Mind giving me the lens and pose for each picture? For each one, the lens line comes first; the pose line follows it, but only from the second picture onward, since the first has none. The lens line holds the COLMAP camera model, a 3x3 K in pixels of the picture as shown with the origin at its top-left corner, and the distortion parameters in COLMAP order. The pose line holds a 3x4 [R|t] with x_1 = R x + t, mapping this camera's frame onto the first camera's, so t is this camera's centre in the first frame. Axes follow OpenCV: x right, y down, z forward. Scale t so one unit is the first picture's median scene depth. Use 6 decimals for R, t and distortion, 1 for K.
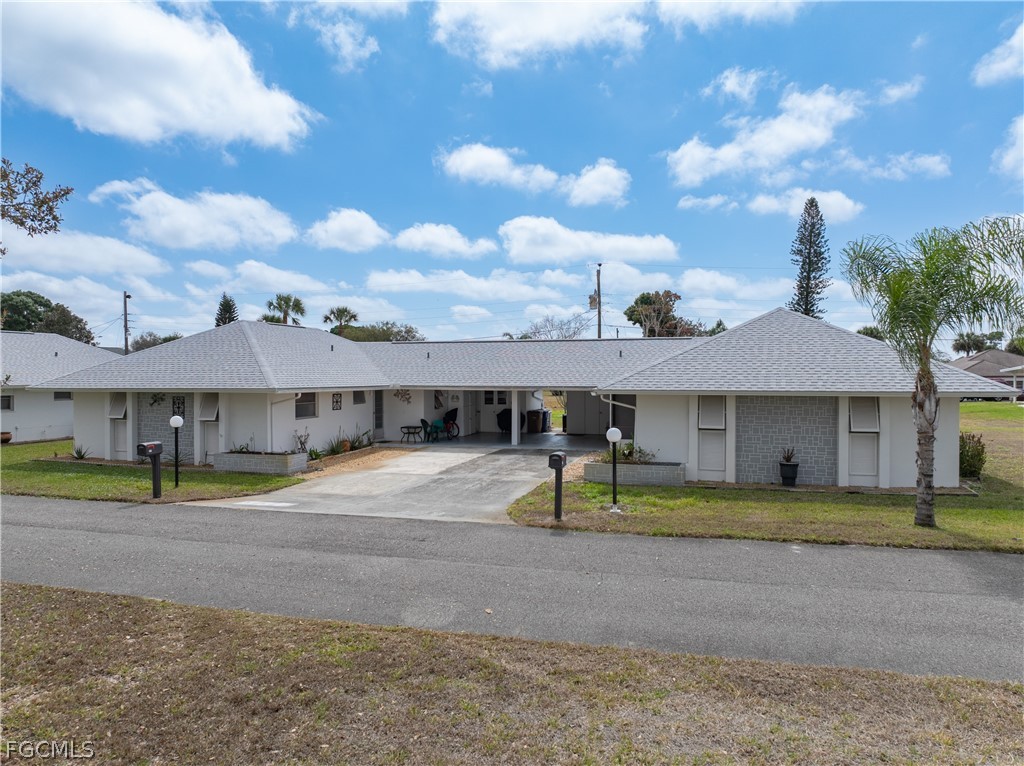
lens RADIAL K [[722.8, 0, 512.0], [0, 722.8, 383.0], [0, 0, 1]] dist [-0.041077, 0.002893]
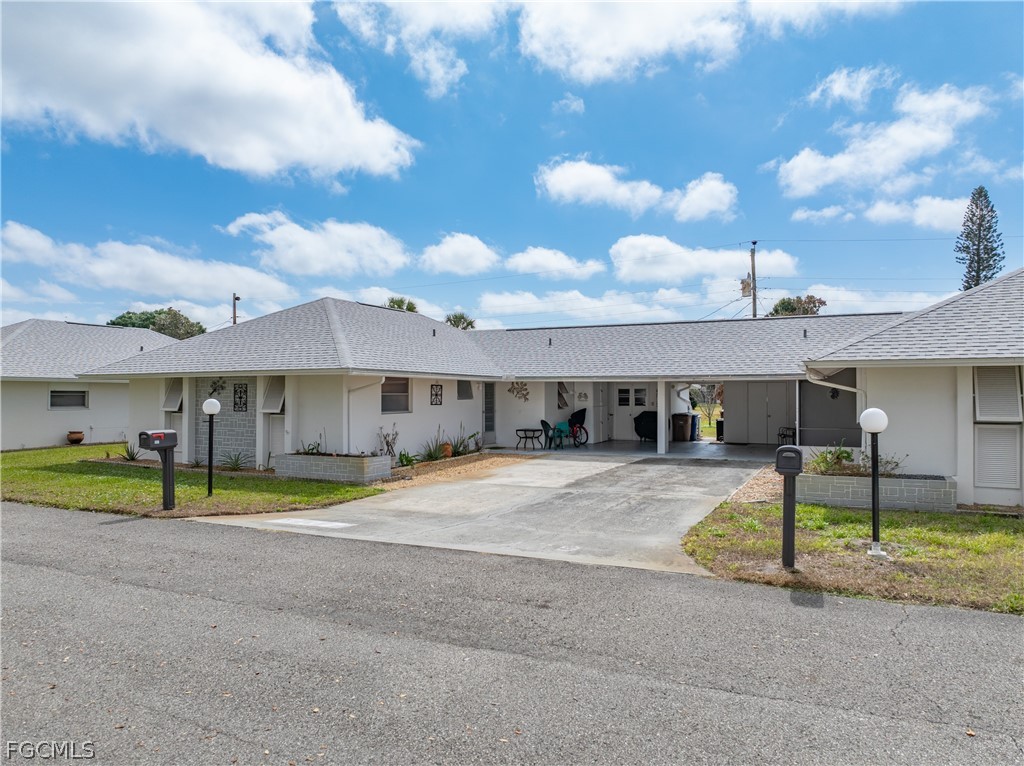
lens RADIAL K [[722.8, 0, 512.0], [0, 722.8, 383.0], [0, 0, 1]] dist [-0.041077, 0.002893]
pose [[0.987450, -0.001430, -0.157927, -0.032207], [-0.003561, 0.999503, -0.031314, 0.034512], [0.157893, 0.031483, 0.986954, 0.209645]]
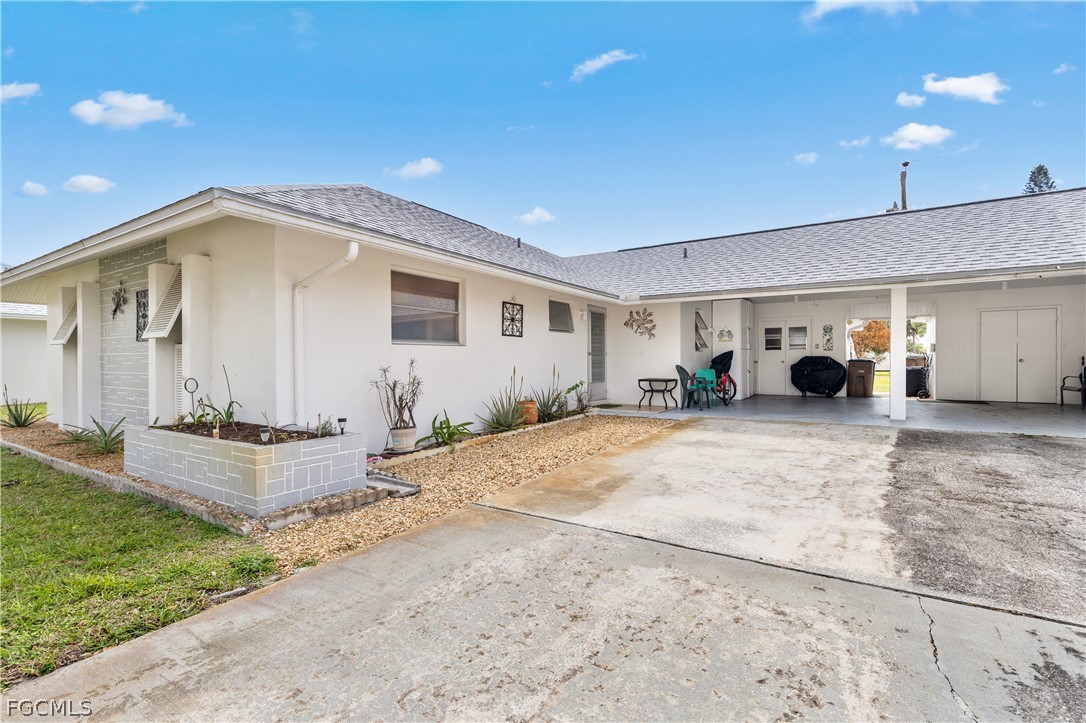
lens RADIAL K [[487.9, 0, 547.1], [0, 487.9, 362.0], [0, 0, 1]] dist [0.007978, -0.000405]
pose [[0.962157, -0.000464, -0.272495, -0.120891], [-0.003433, 0.999899, -0.013824, 0.053589], [0.272473, 0.014236, 0.962058, 0.634870]]
